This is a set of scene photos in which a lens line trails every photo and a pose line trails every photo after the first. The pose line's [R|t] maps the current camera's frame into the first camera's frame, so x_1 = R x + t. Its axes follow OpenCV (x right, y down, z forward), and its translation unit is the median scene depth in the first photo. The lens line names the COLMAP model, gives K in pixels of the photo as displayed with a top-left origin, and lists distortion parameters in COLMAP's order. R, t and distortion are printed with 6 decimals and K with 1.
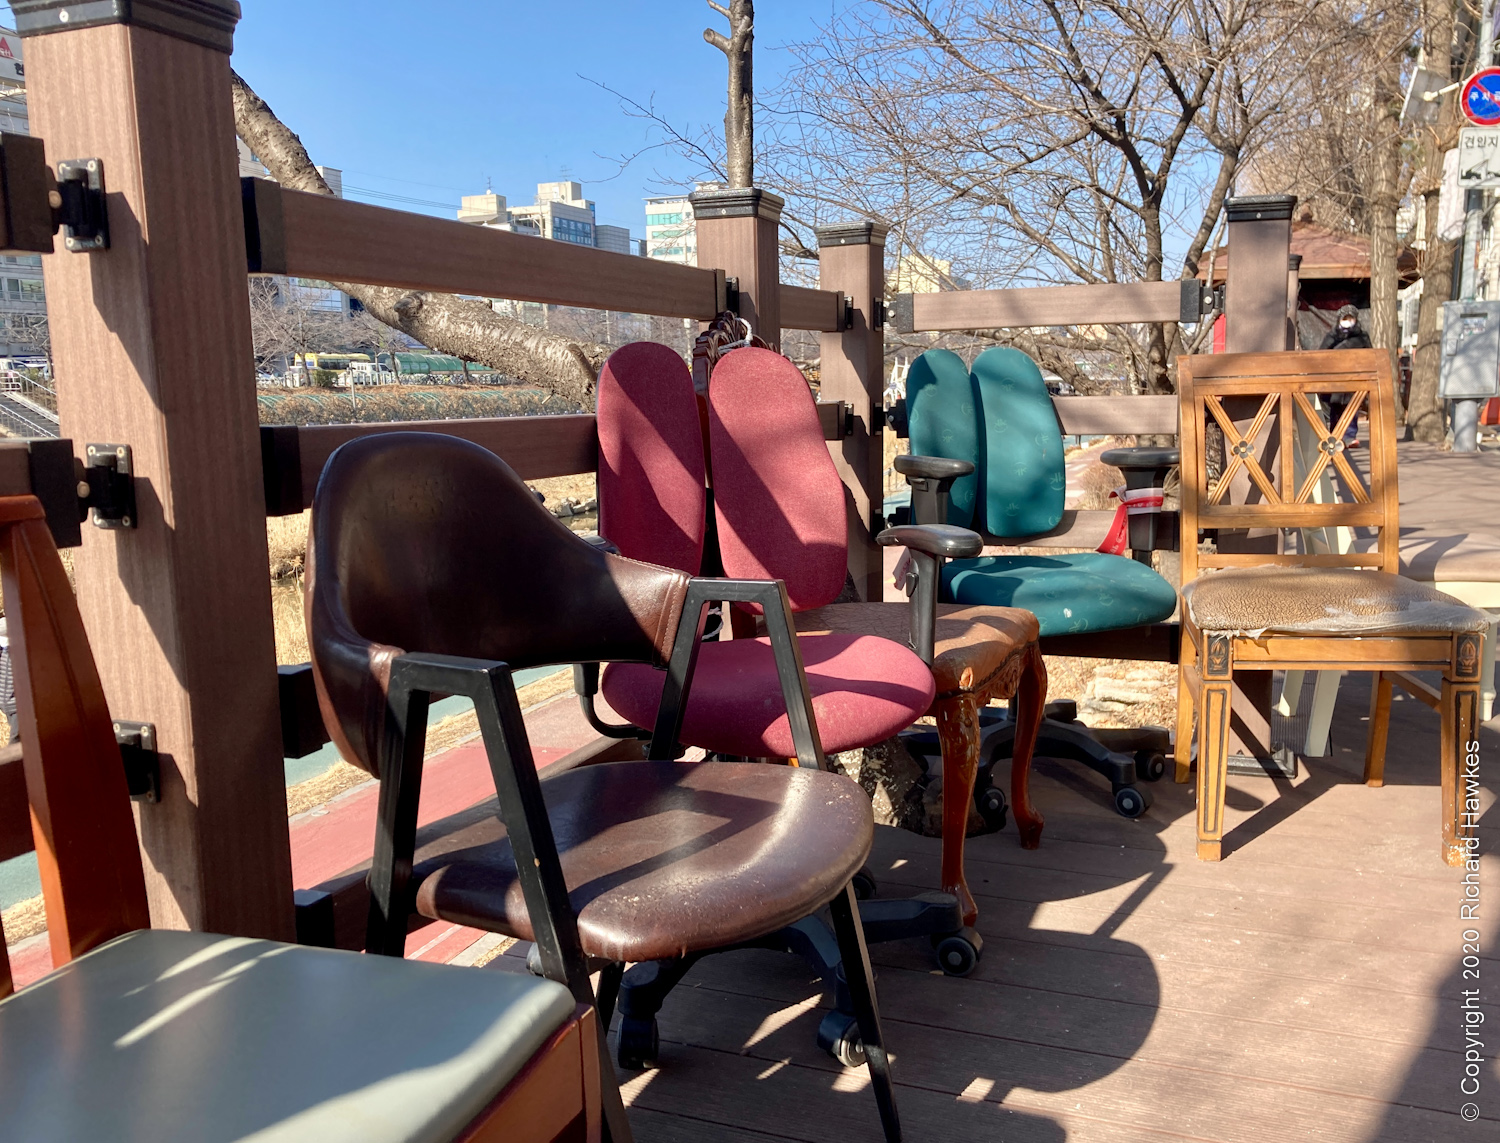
lens RADIAL K [[1292.1, 0, 750.0], [0, 1292.1, 571.5], [0, 0, 1]] dist [0.003236, 0.003540]
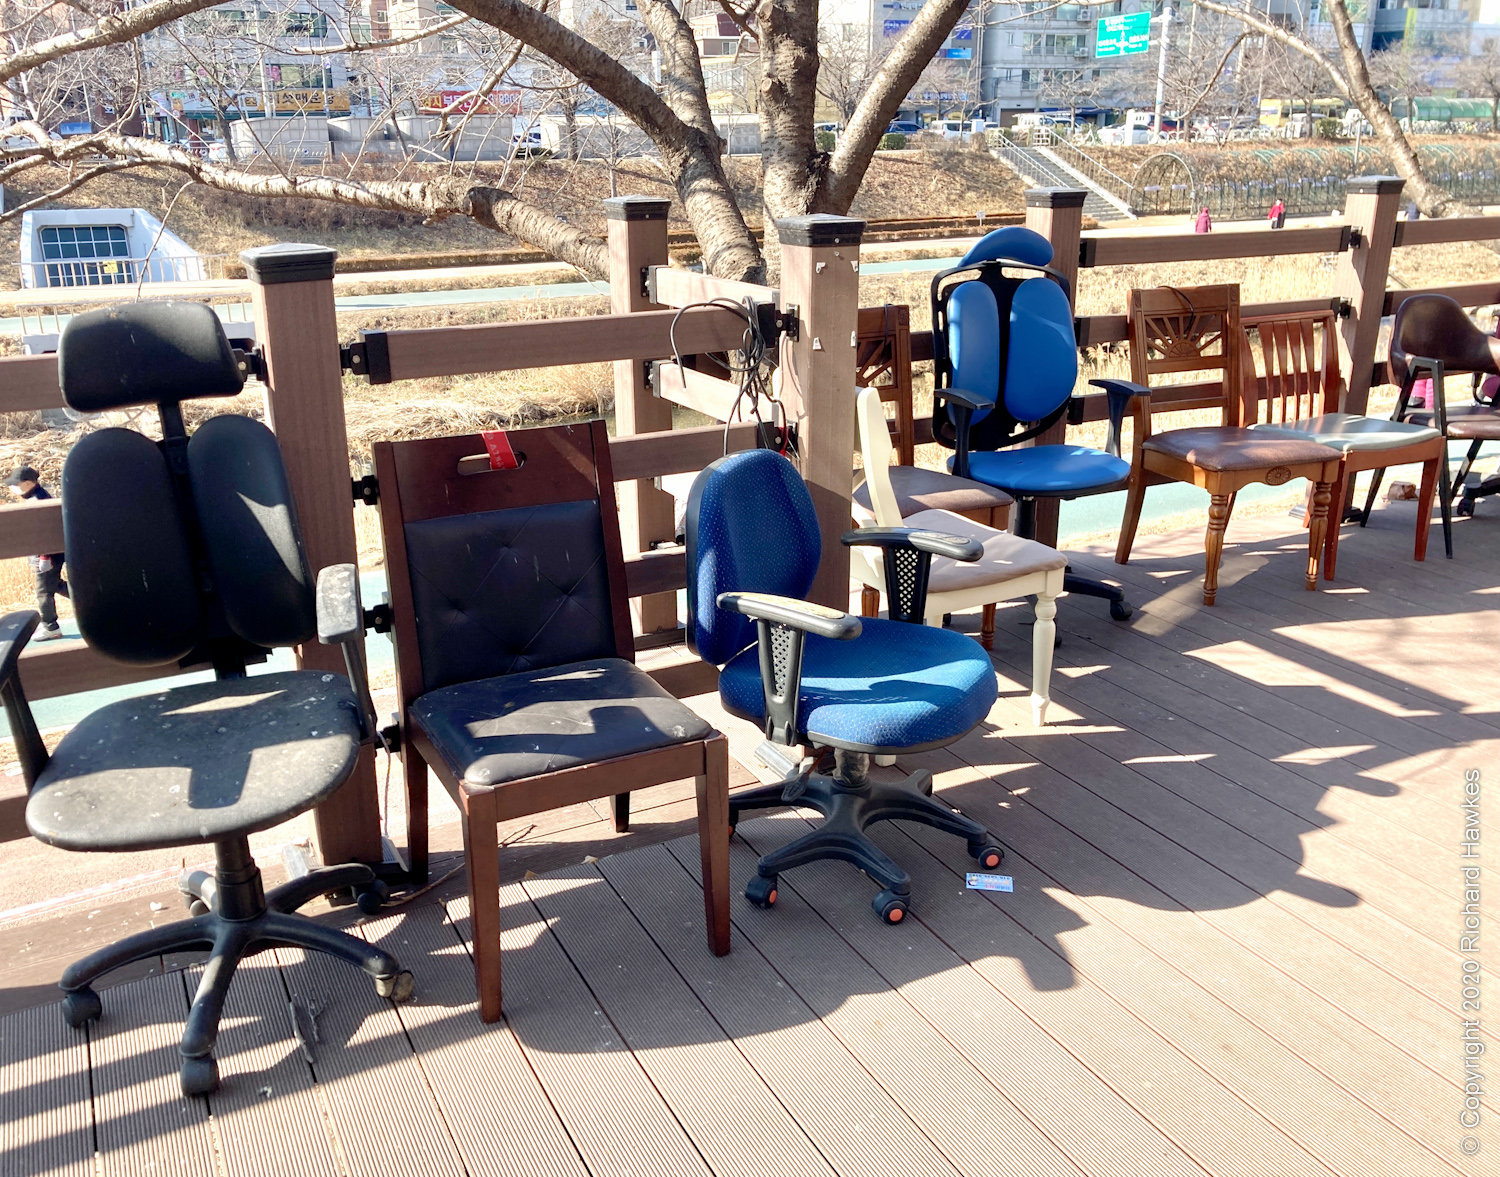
lens RADIAL K [[1320.7, 0, 750.8], [0, 1320.7, 612.1], [0, 0, 1]] dist [0.052261, -0.002648]
pose [[0.769426, 0.223119, -0.598500, 0.023730], [-0.094752, 0.966509, 0.238499, 0.000919], [0.631669, -0.126798, 0.764798, -0.104714]]
